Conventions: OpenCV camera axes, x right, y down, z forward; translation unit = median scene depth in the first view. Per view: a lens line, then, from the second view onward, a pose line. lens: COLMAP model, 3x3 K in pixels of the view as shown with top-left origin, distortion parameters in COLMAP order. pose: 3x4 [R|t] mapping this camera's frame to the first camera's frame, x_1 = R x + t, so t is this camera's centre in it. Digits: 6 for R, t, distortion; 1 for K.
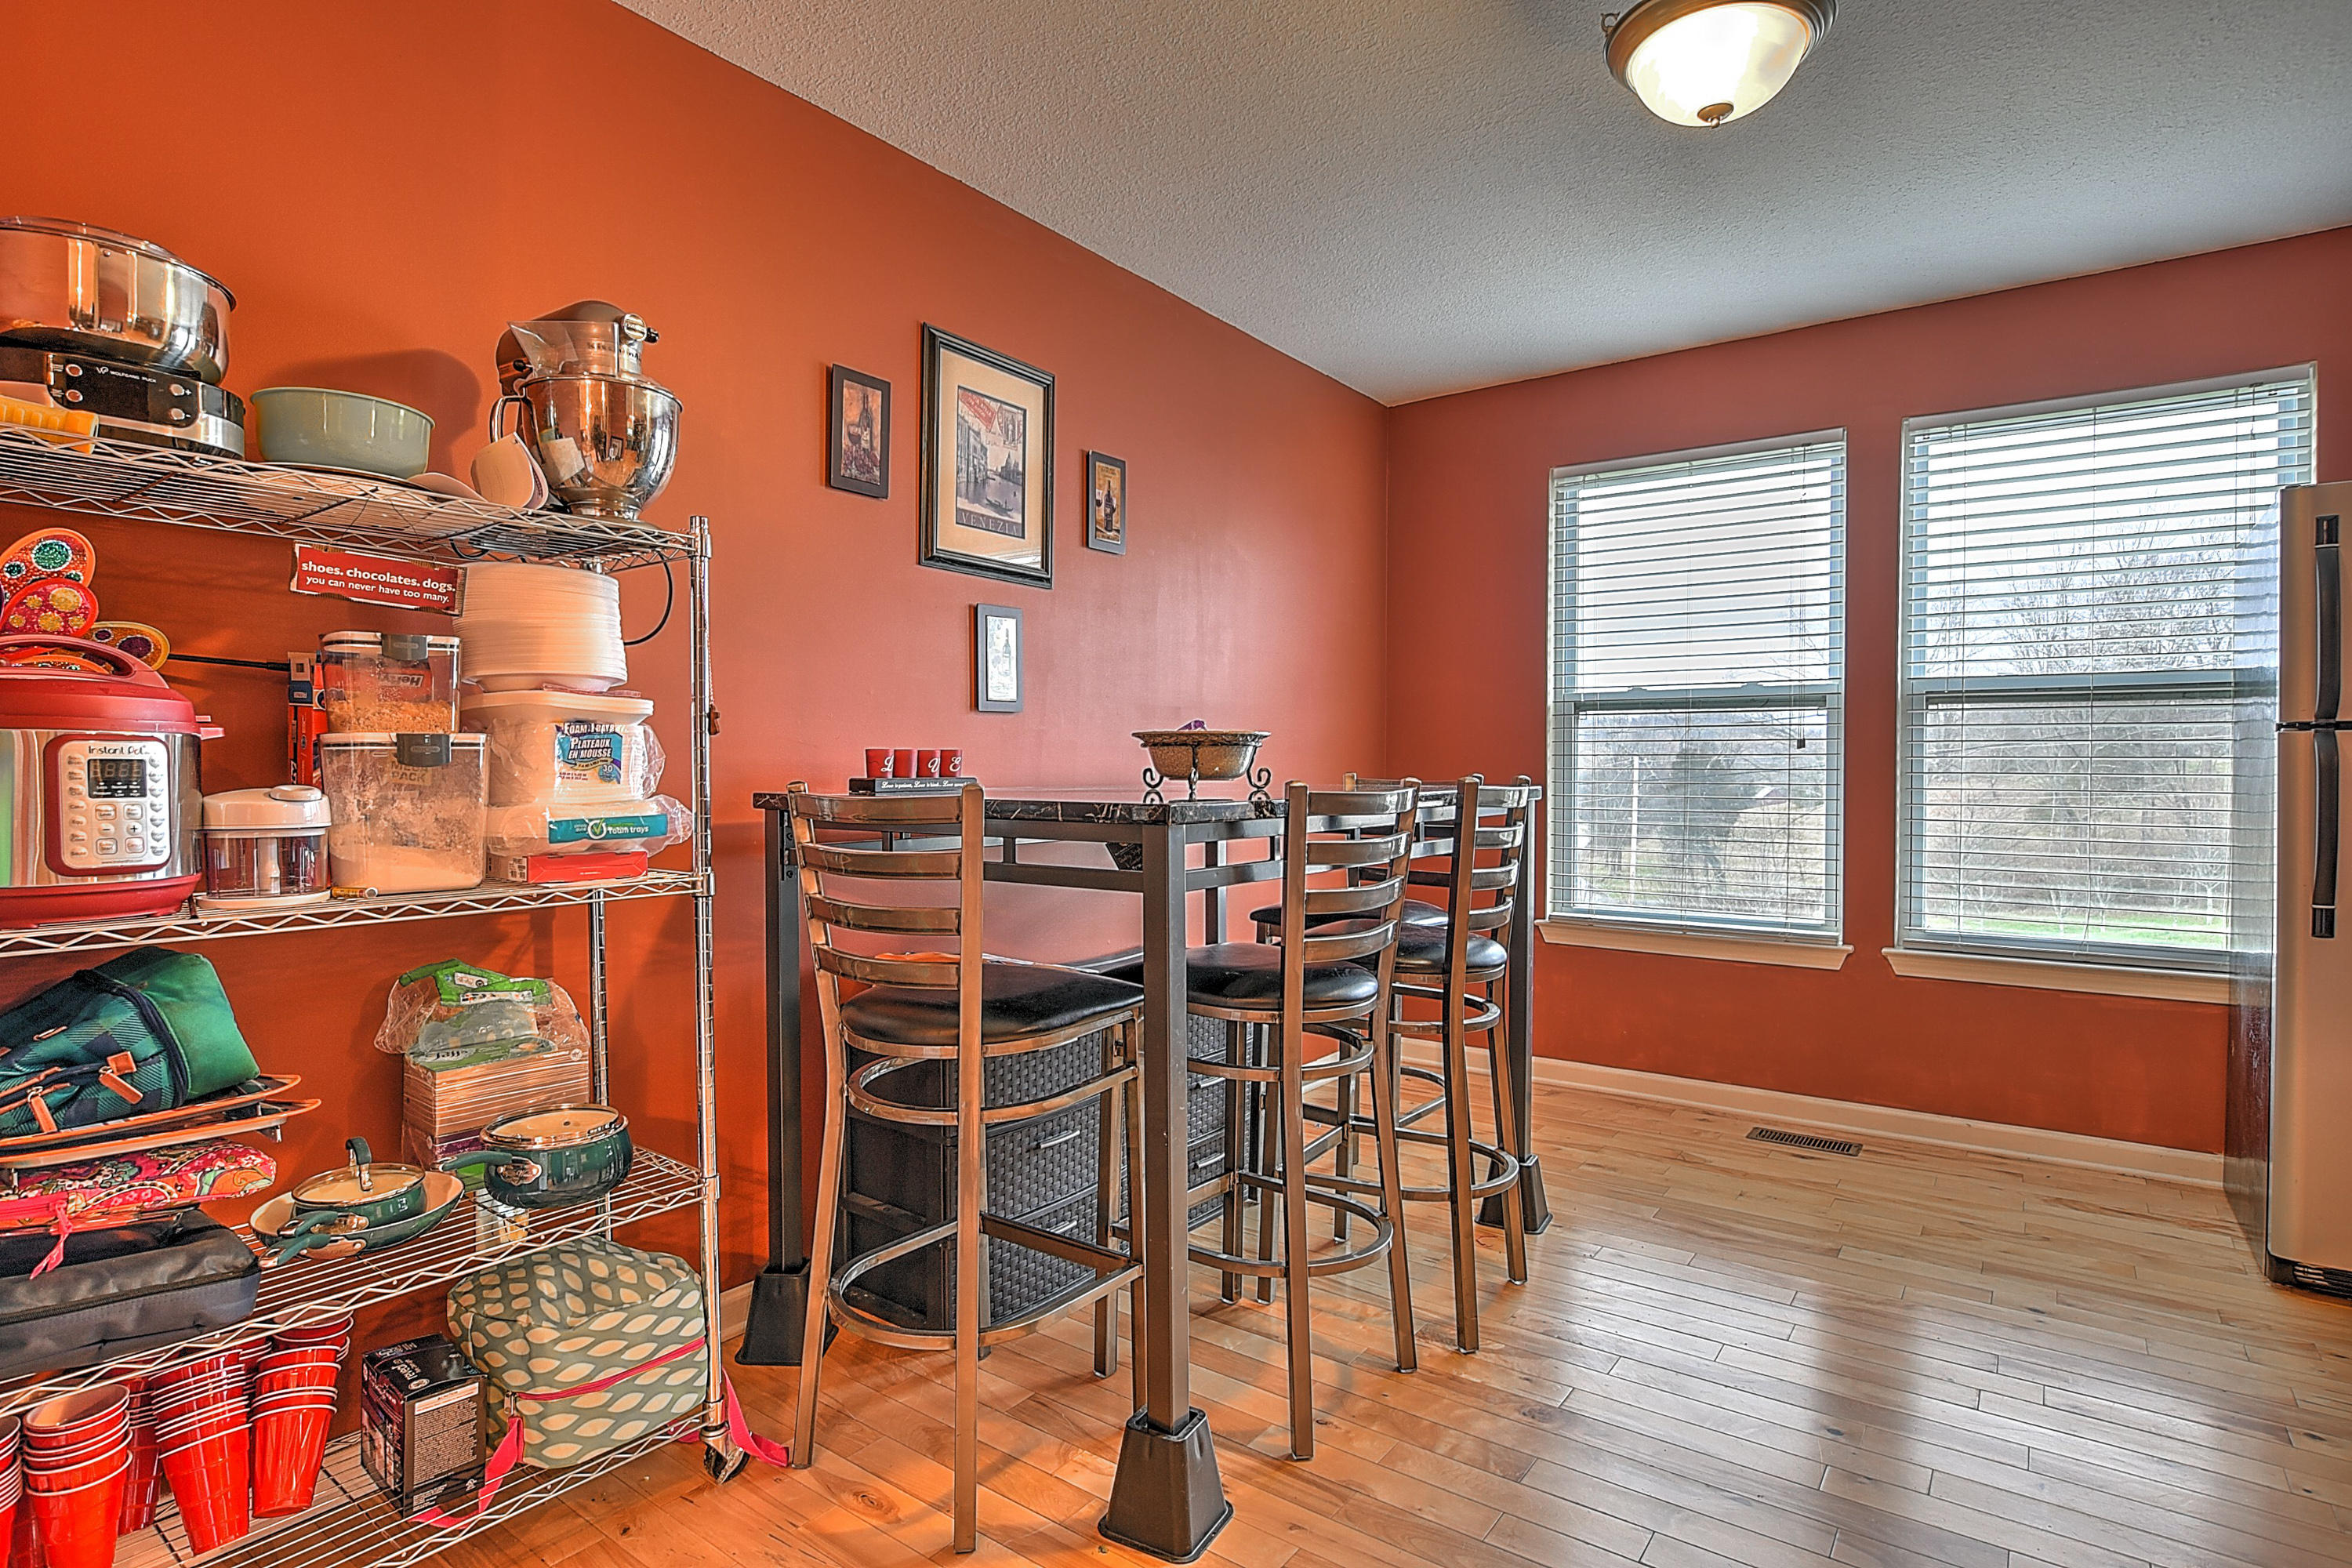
lens RADIAL K [[1200.2, 0, 1180.9], [0, 1200.2, 780.8], [0, 0, 1]] dist [-0.014653, -0.000707]
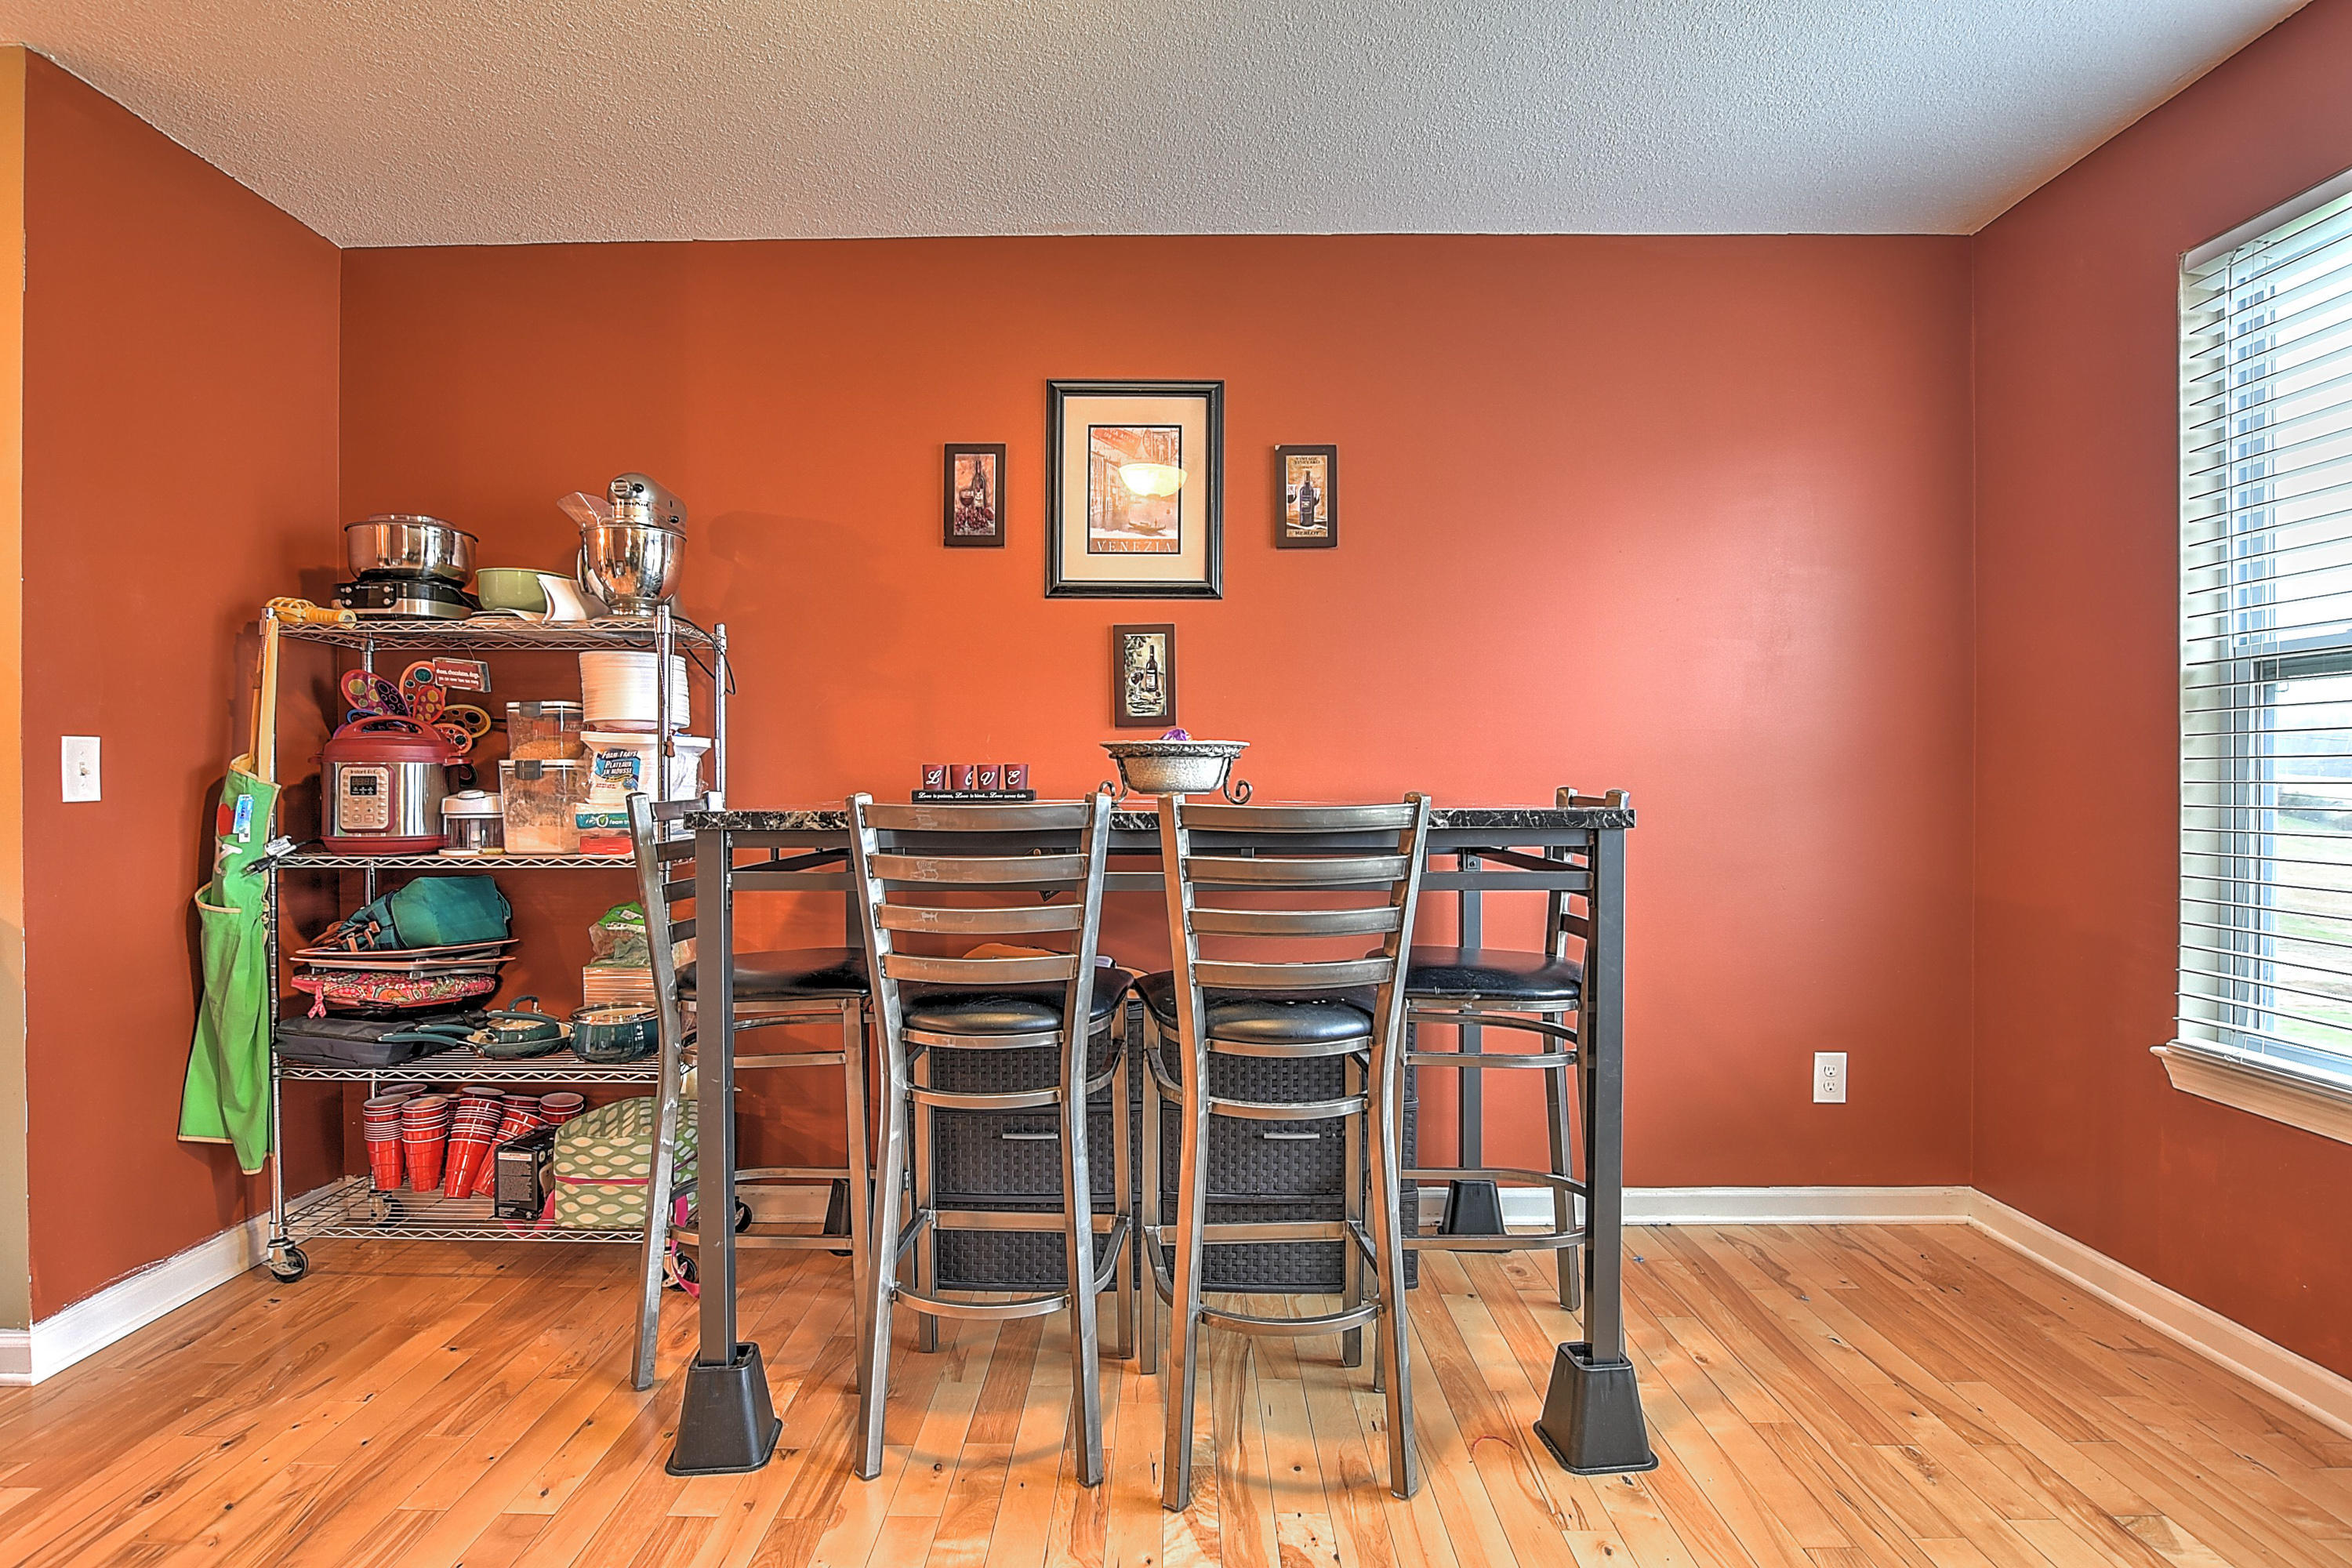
lens RADIAL K [[1200.2, 0, 1167.1], [0, 1200.2, 785.7], [0, 0, 1]] dist [-0.014653, -0.000707]
pose [[0.574528, 0.003061, -0.818479, 0.812216], [-0.009628, 0.999949, -0.003018, -0.004860], [0.818428, 0.009614, 0.574528, 0.490795]]
